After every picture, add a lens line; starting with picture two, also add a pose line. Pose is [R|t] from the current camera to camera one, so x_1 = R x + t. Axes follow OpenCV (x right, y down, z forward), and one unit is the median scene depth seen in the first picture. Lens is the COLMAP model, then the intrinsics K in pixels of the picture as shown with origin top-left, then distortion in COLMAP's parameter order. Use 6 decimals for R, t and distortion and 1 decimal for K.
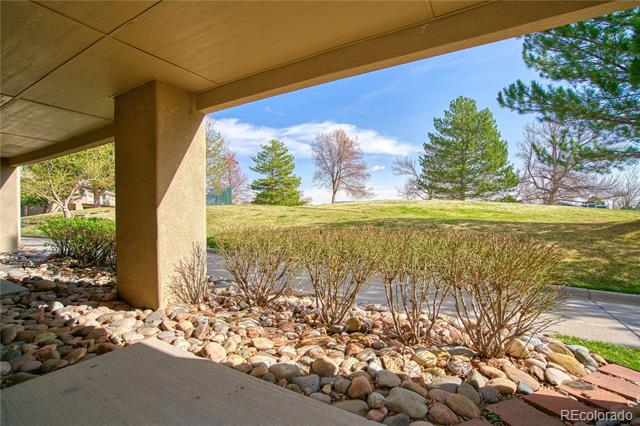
lens RADIAL K [[296.2, 0, 318.0], [0, 296.2, 209.9], [0, 0, 1]] dist [-0.020459, 0.004605]
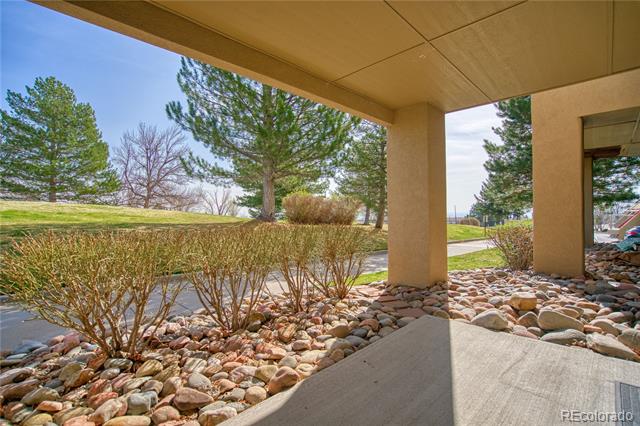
lens RADIAL K [[296.2, 0, 317.0], [0, 296.2, 212.6], [0, 0, 1]] dist [-0.020459, 0.004605]
pose [[0.258185, 0.005512, 0.966080, -0.118519], [0.003854, 0.999970, -0.006736, 0.003470], [-0.966088, 0.005462, 0.258156, 0.074904]]
